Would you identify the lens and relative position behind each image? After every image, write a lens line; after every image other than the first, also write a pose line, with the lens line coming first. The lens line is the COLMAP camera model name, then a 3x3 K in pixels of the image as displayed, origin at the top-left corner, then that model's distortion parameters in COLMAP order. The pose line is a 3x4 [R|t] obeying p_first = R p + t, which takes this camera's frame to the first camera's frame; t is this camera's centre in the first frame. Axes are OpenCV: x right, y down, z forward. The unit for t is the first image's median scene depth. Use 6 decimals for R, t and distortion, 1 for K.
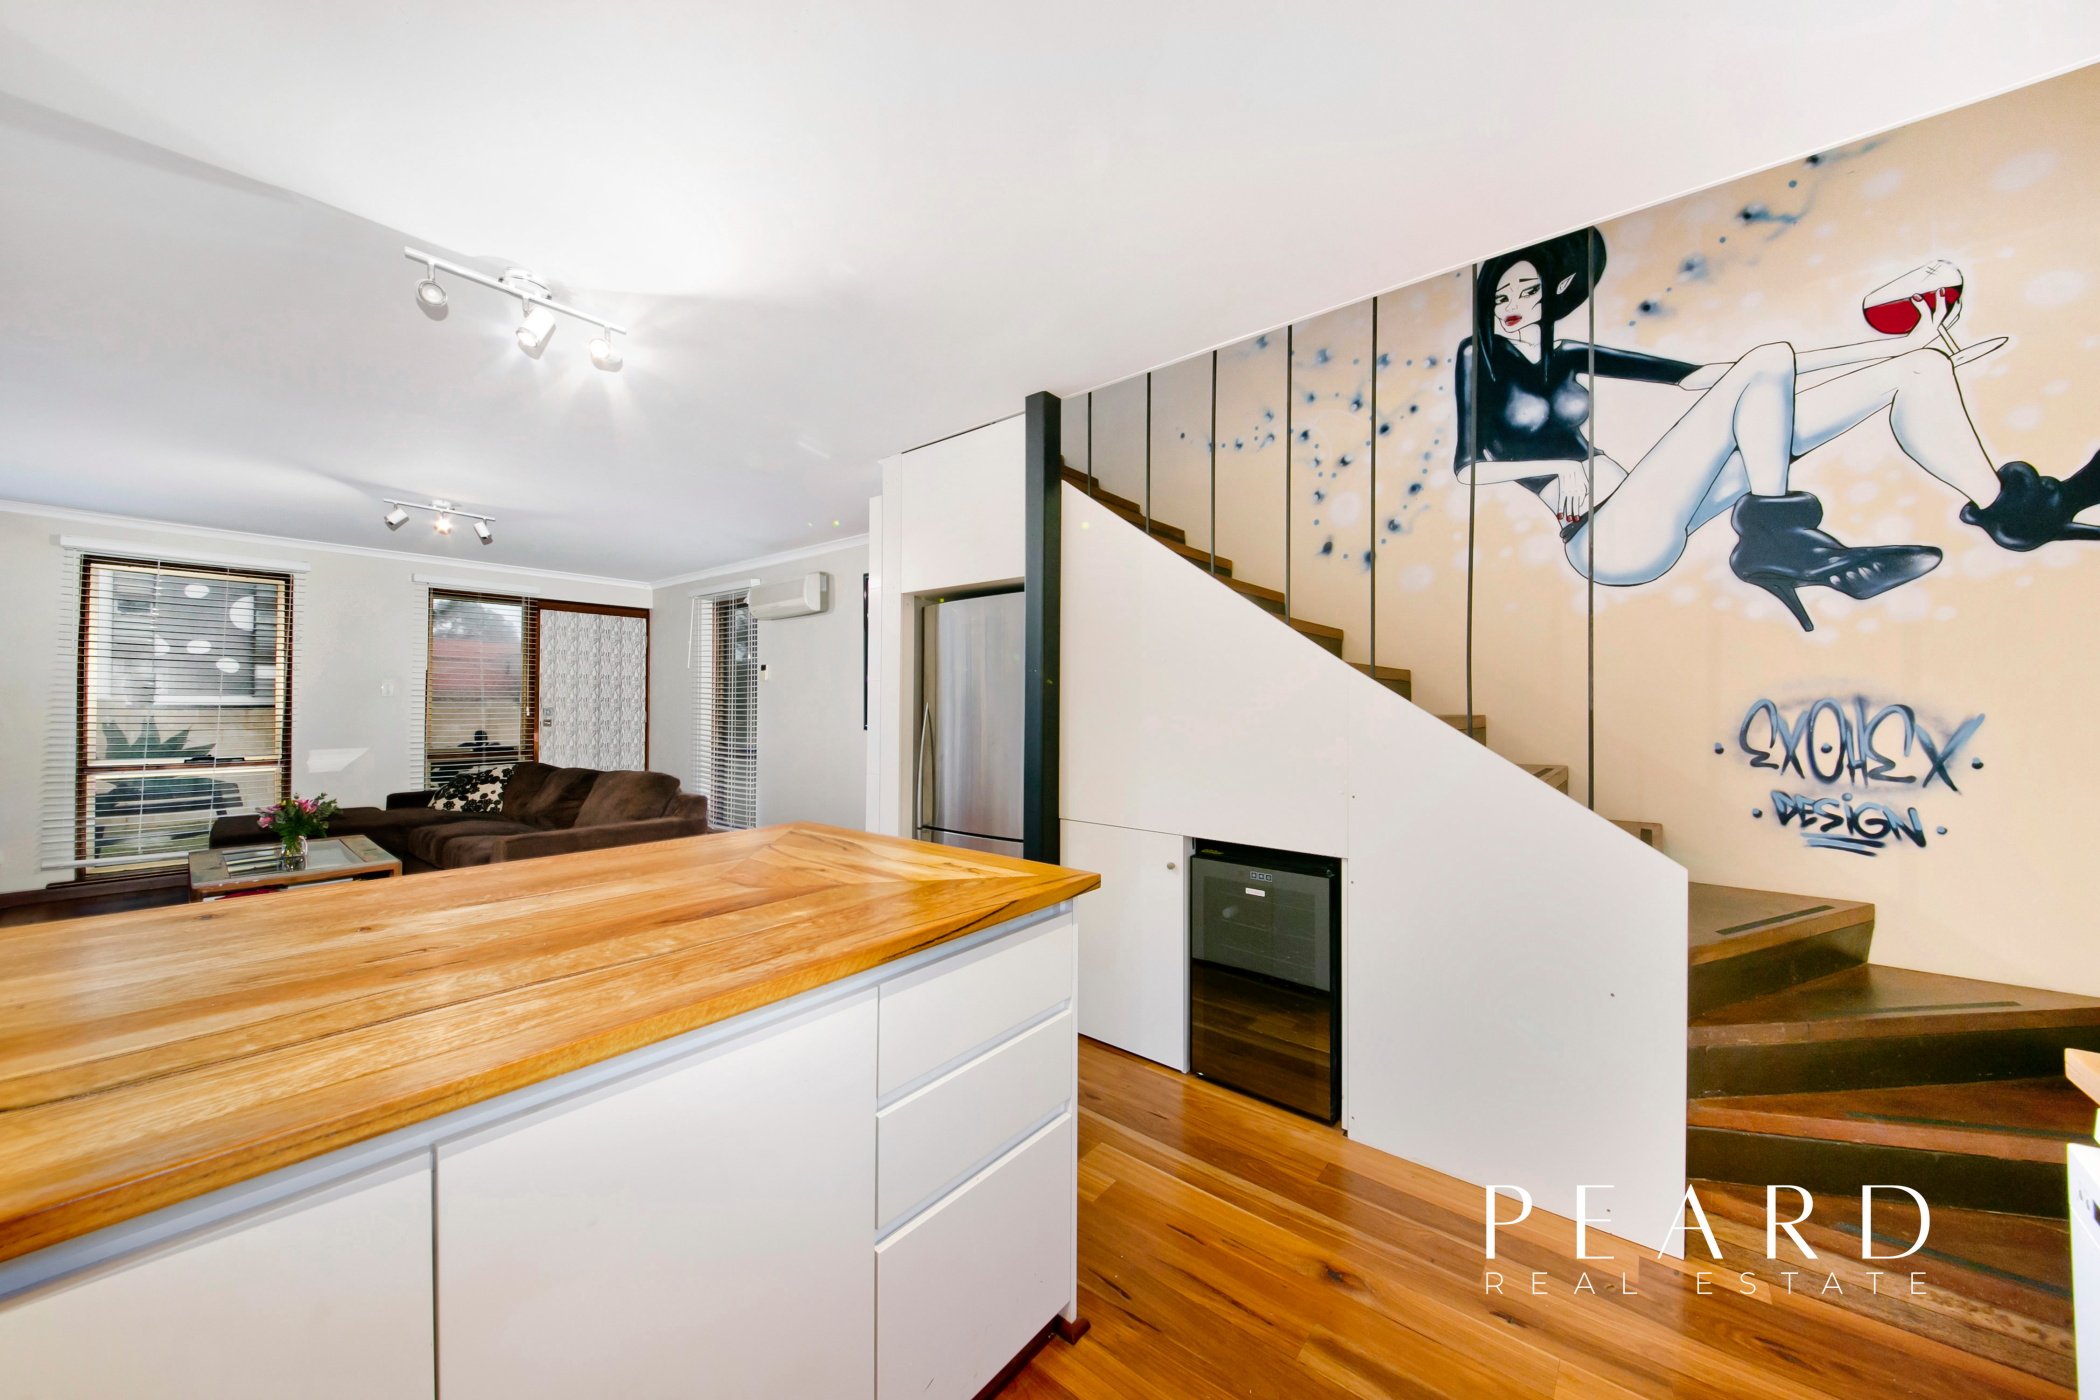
lens RADIAL K [[774.8, 0, 1048.1], [0, 774.8, 698.5], [0, 0, 1]] dist [-0.020583, -0.000877]
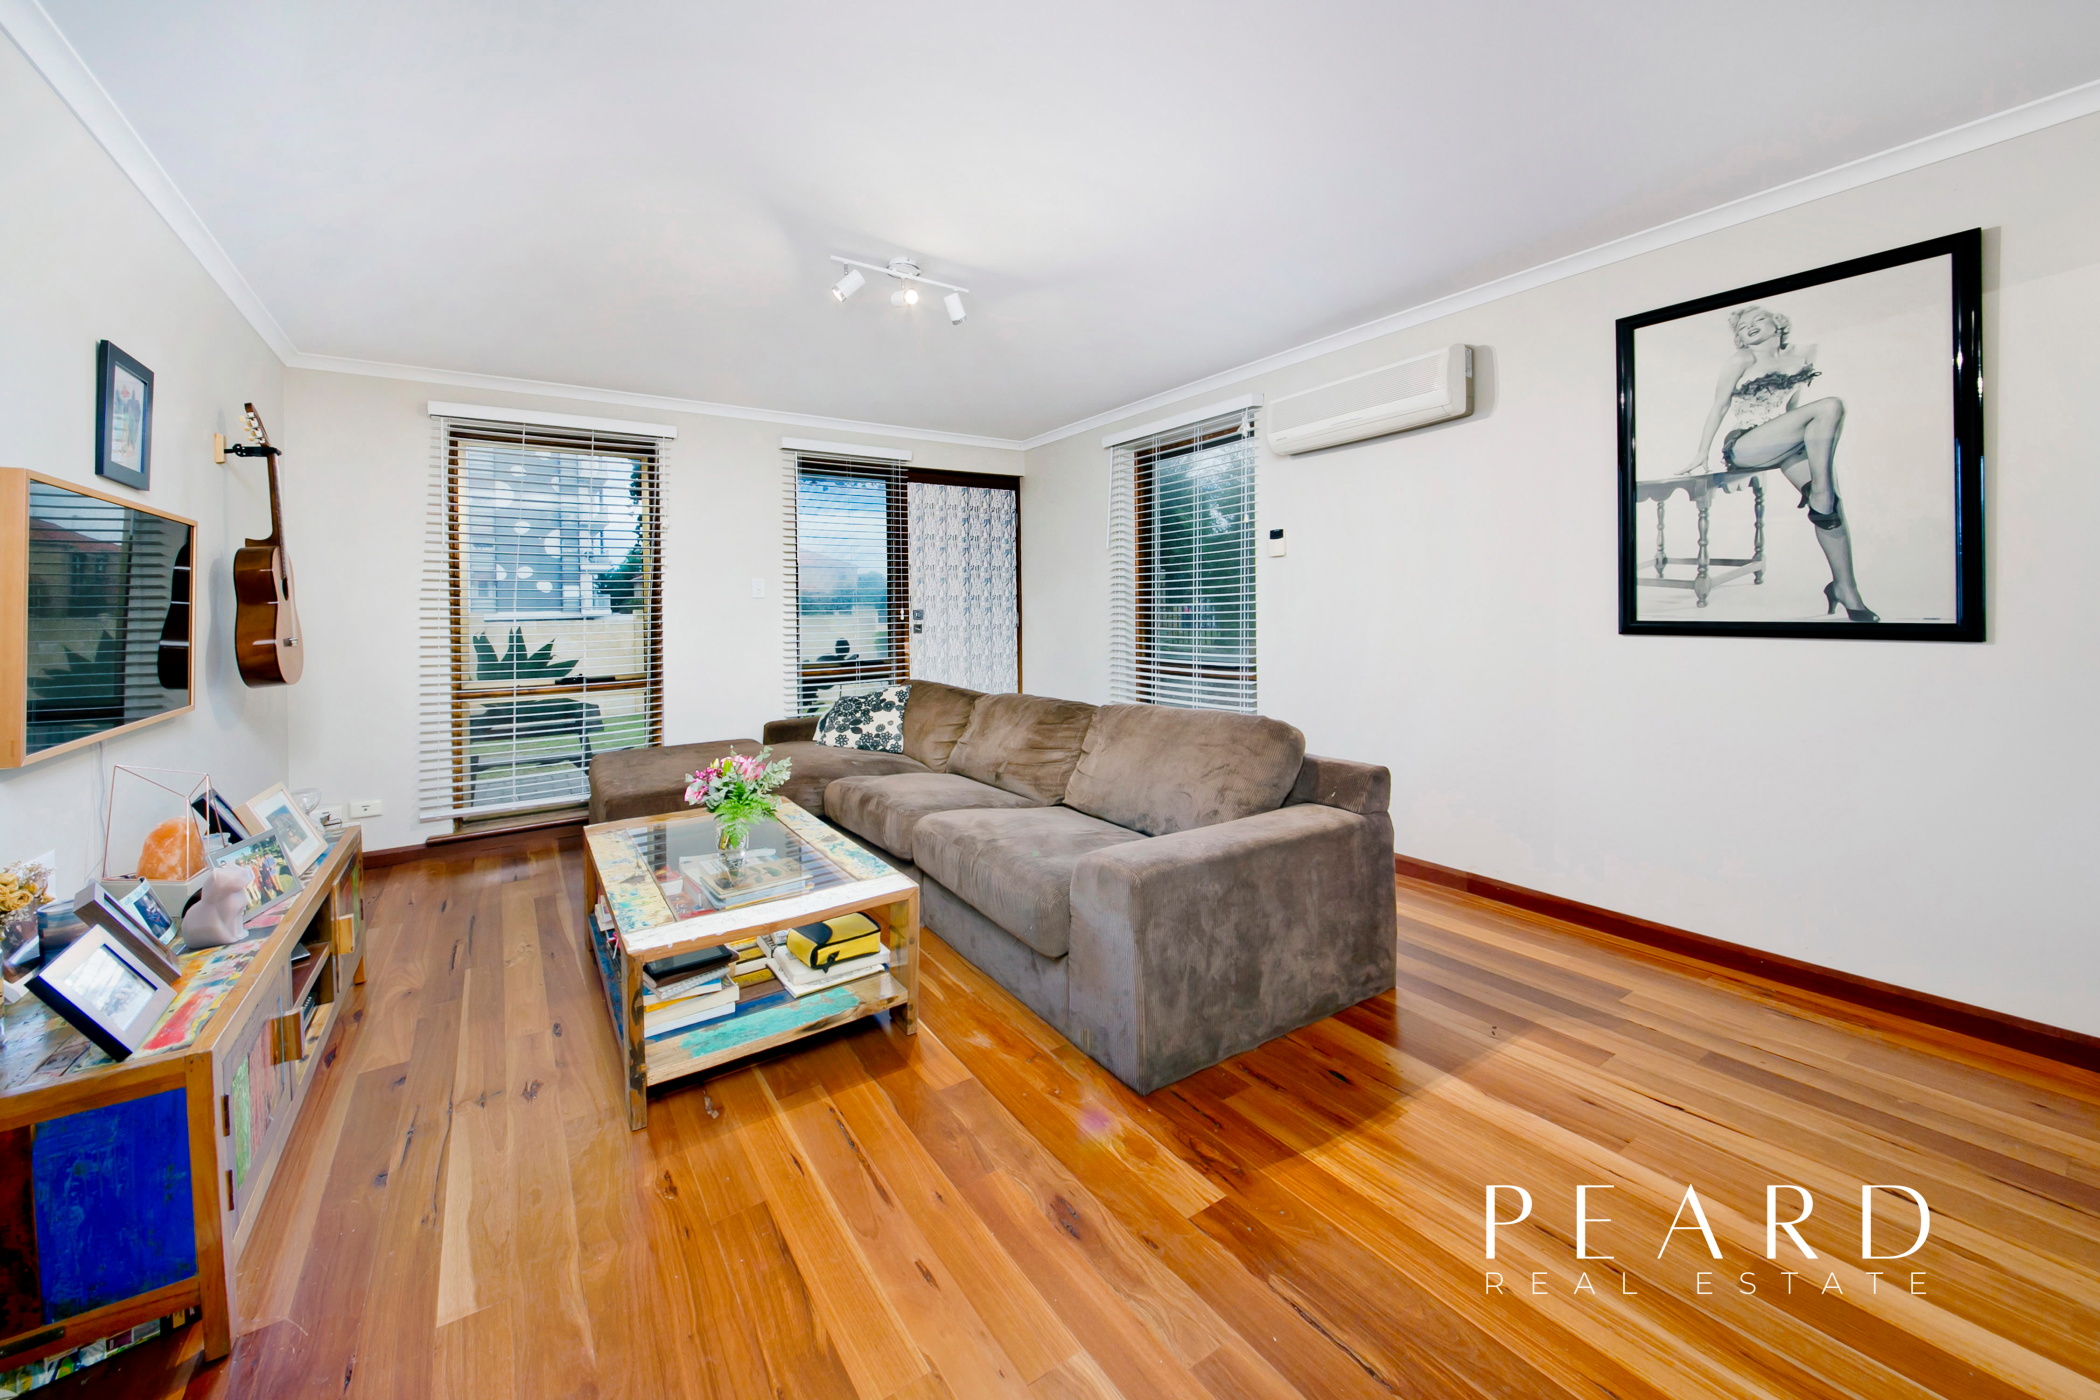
lens RADIAL K [[774.8, 0, 956.0], [0, 774.8, 616.1], [0, 0, 1]] dist [-0.020583, -0.000877]
pose [[0.945113, -0.025018, -0.325784, -0.422093], [0.029738, 0.999512, 0.009515, 0.014812], [0.325388, -0.018681, 0.945396, 0.321874]]
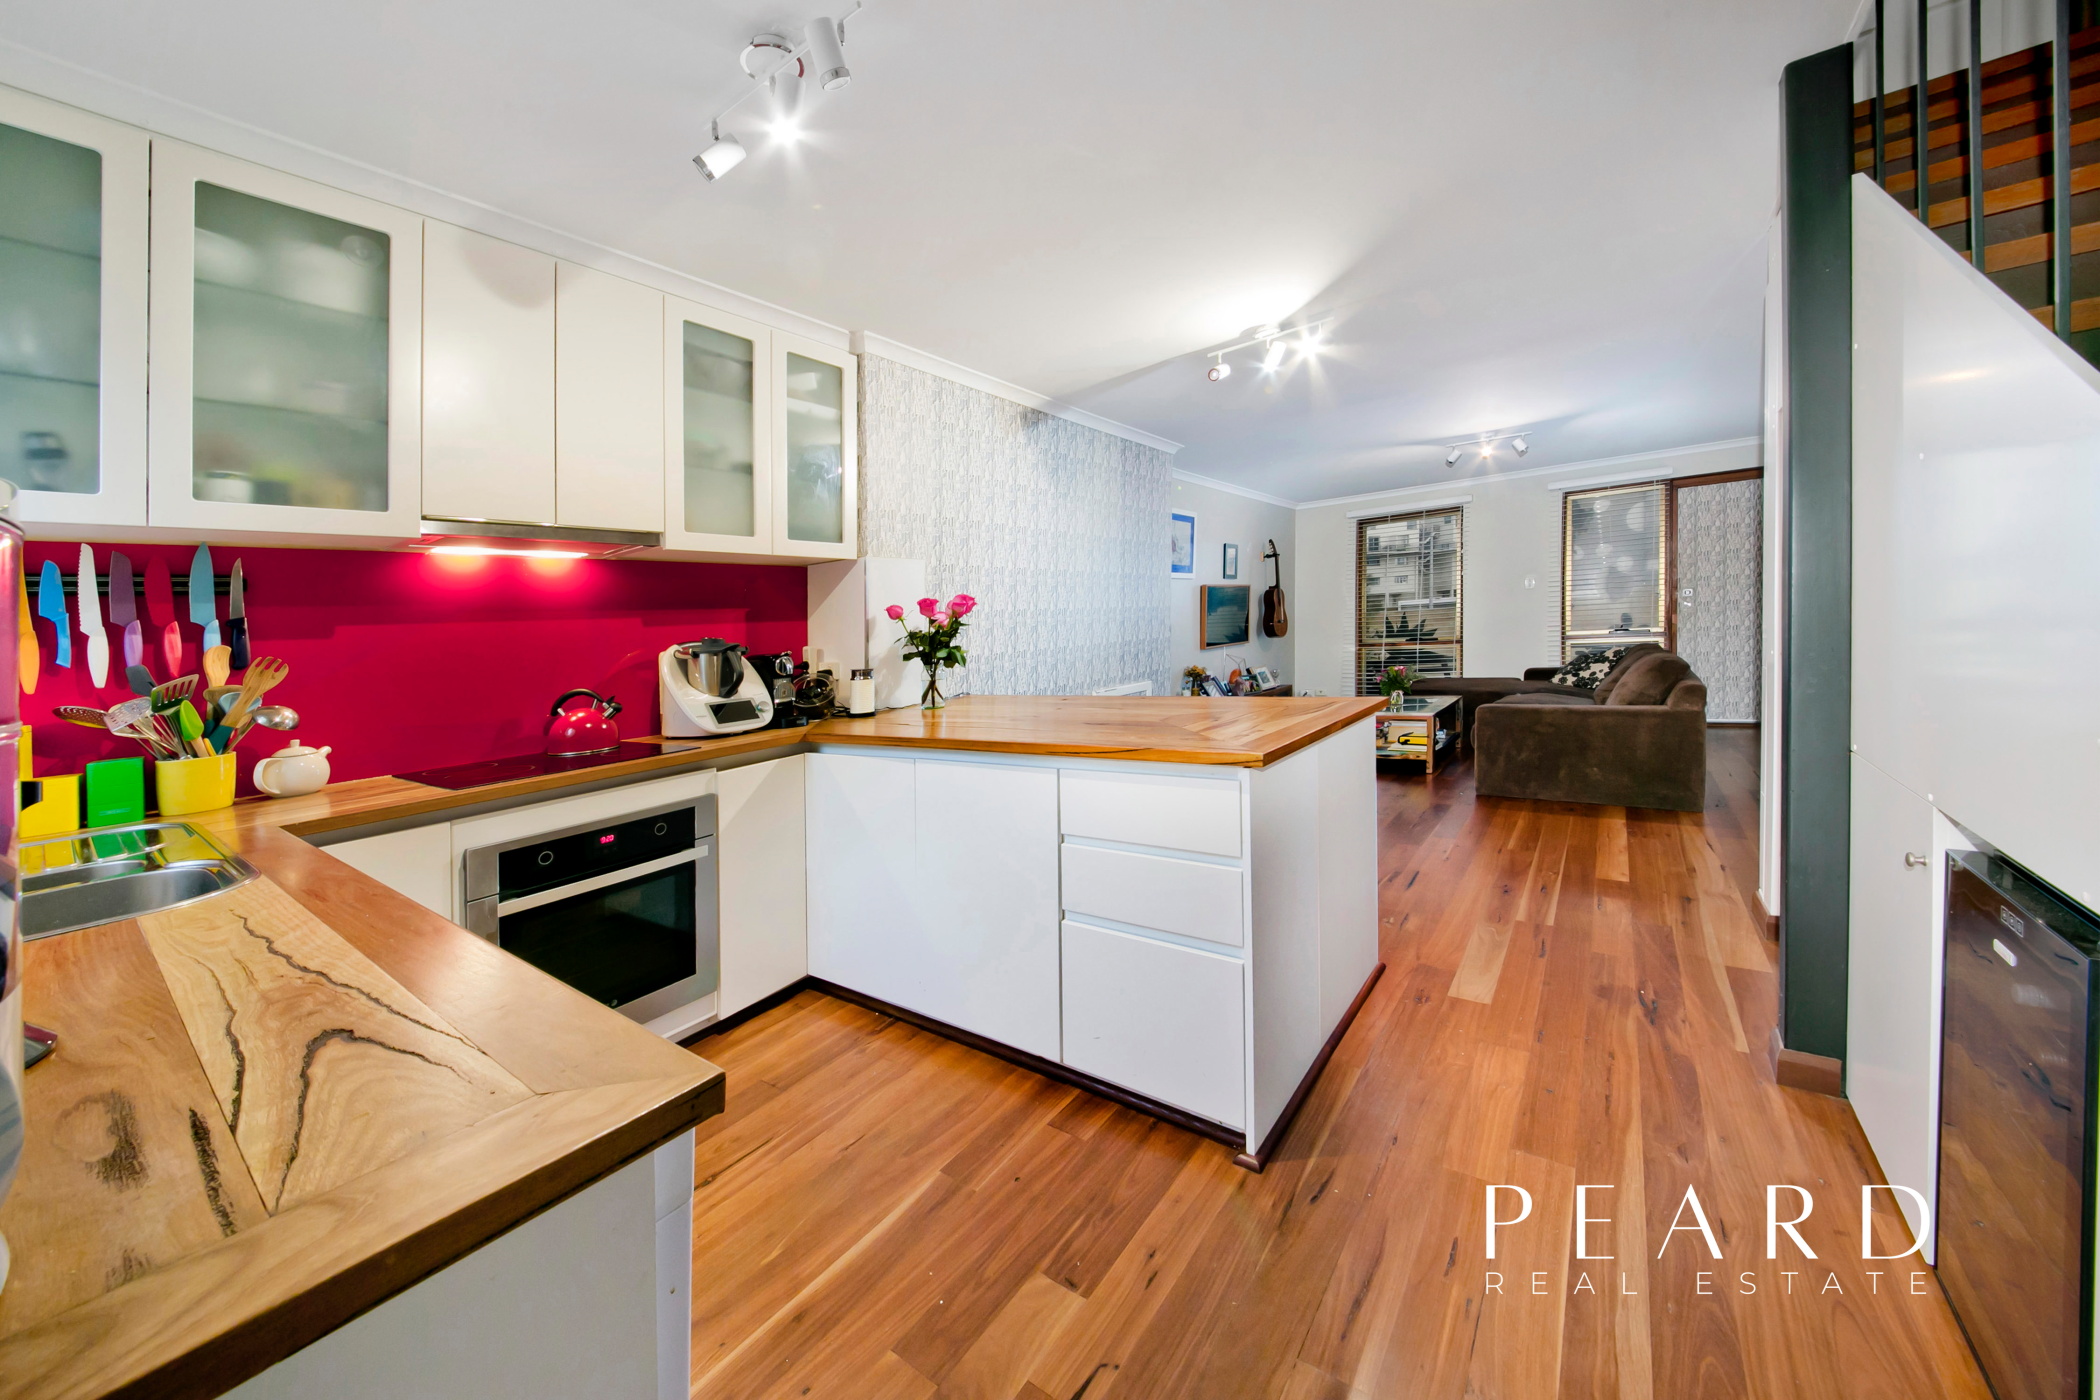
lens RADIAL K [[774.8, 0, 1058.3], [0, 774.8, 709.5], [0, 0, 1]] dist [-0.020583, -0.000877]
pose [[0.052907, 0.094195, -0.994147, 0.328099], [0.069694, 0.992765, 0.097774, 0.016232], [0.996164, -0.074459, 0.045959, 0.175690]]
